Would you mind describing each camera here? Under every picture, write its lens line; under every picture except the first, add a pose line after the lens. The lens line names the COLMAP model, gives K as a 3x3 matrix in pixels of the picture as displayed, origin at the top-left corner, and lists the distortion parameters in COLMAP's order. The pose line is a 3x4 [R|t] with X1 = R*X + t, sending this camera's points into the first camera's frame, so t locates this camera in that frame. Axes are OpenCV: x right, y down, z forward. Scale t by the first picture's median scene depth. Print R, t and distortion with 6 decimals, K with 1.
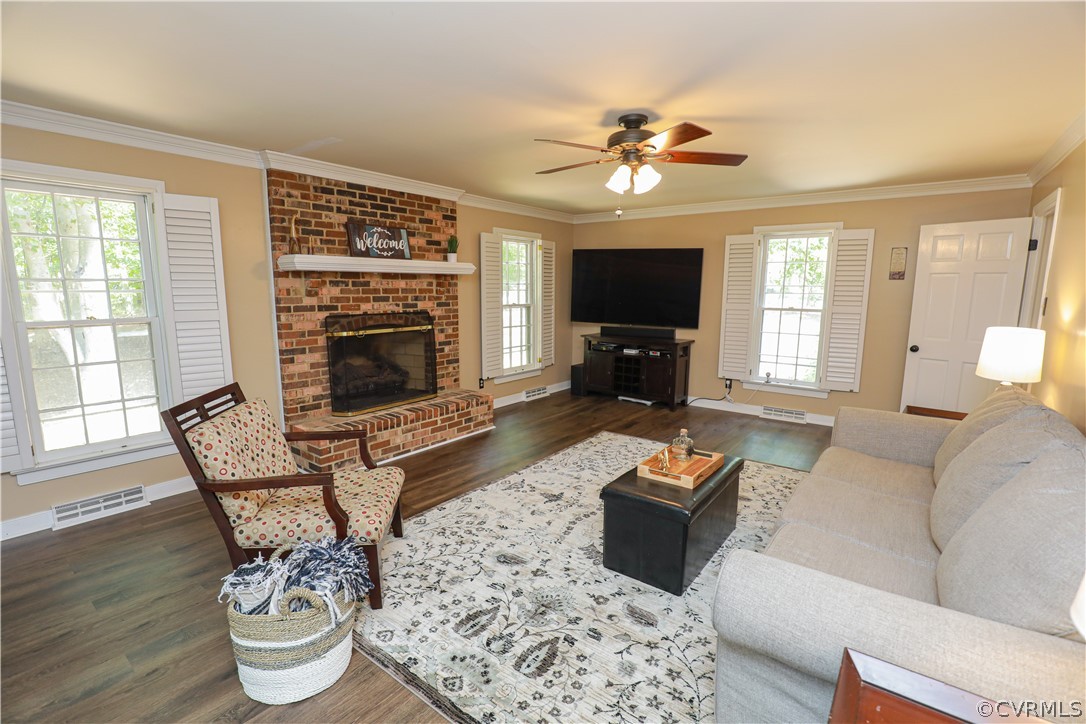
lens RADIAL K [[498.3, 0, 542.8], [0, 498.3, 364.5], [0, 0, 1]] dist [-0.027602, 0.001379]
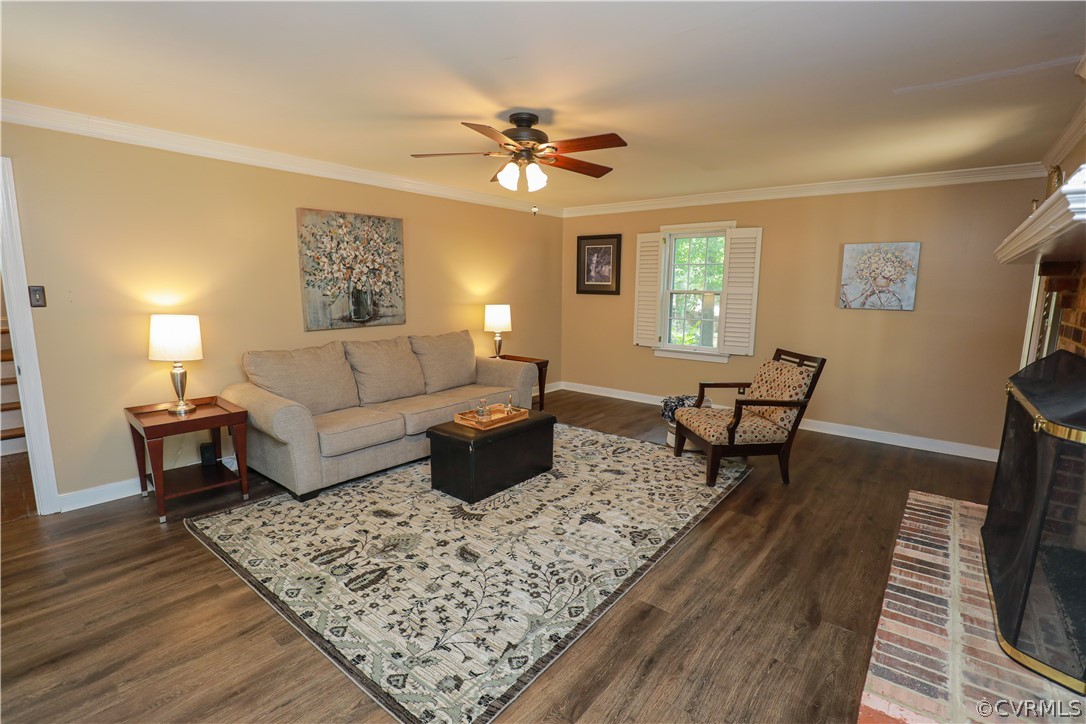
lens RADIAL K [[507.6, 0, 550.9], [0, 507.6, 365.5], [0, 0, 1]] dist [-0.026073, 0.000316]
pose [[-0.999829, -0.017820, 0.004941, 0.073397], [-0.015472, 0.952476, 0.304219, -0.213812], [-0.010128, 0.304090, -0.952589, 1.405225]]
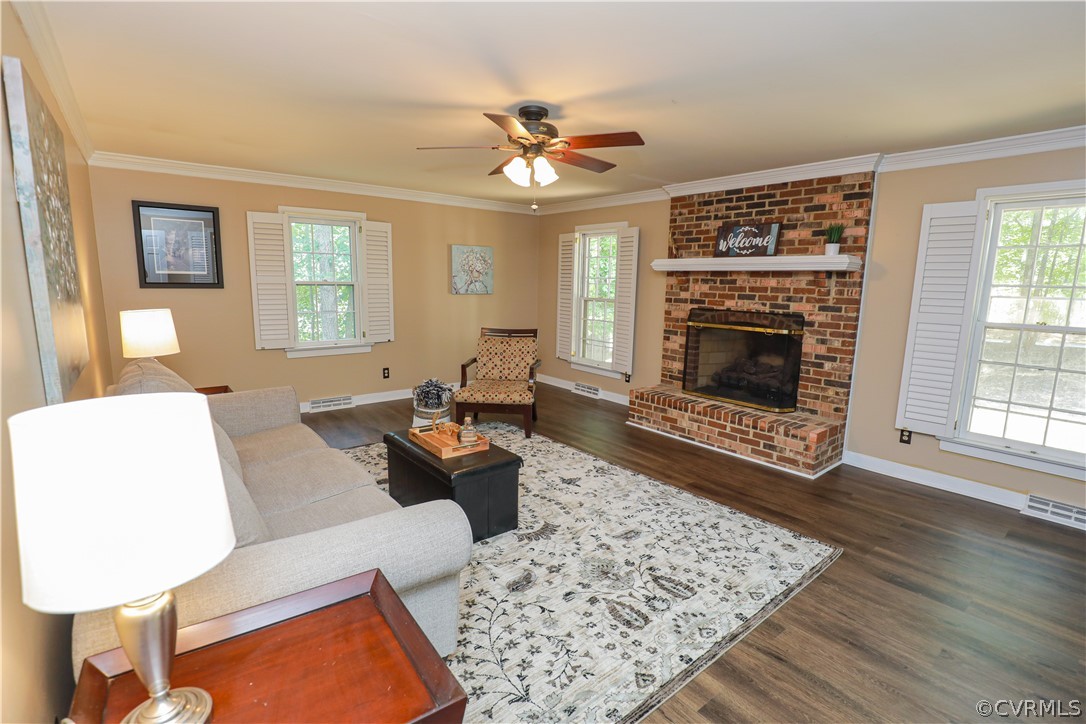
lens RADIAL K [[498.3, 0, 542.8], [0, 498.3, 364.5], [0, 0, 1]] dist [-0.027602, 0.001379]
pose [[-0.226554, 0.153279, -0.961862, 0.794158], [-0.167812, 0.966629, 0.193564, -0.130556], [0.959433, 0.205264, -0.193272, 0.862763]]
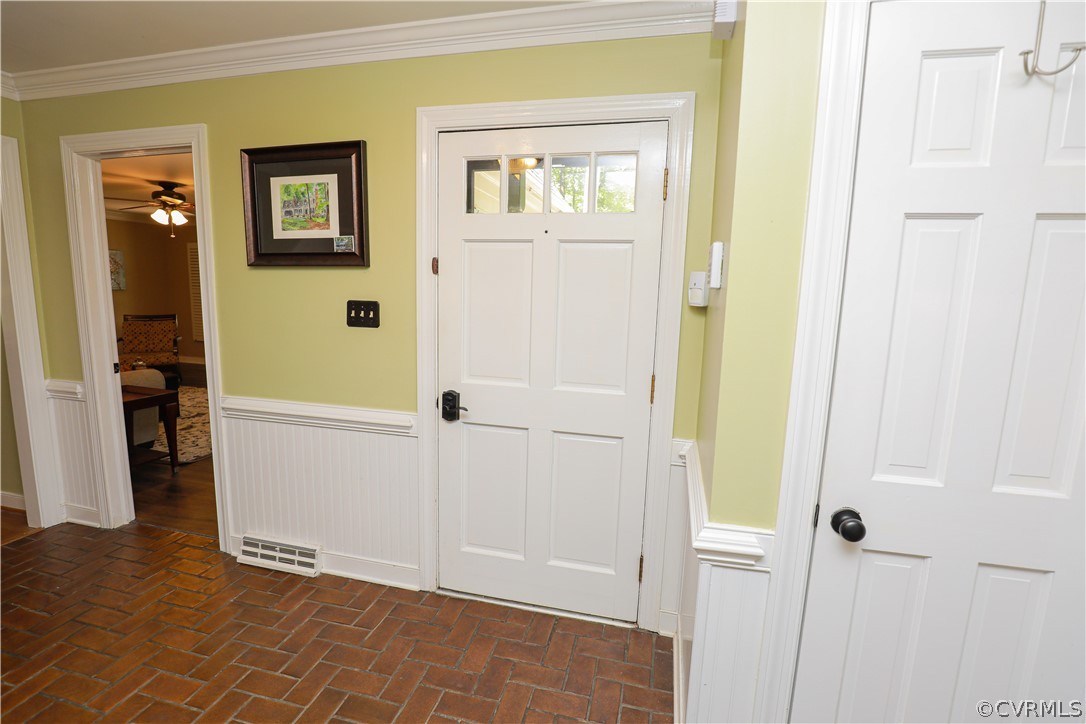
lens RADIAL K [[498.3, 0, 542.8], [0, 498.3, 364.5], [0, 0, 1]] dist [-0.027602, 0.001379]
pose [[0.414546, 0.141810, -0.898911, 1.599508], [-0.167307, 0.982823, 0.077892, -0.144497], [0.894517, 0.118104, 0.431151, 1.003520]]
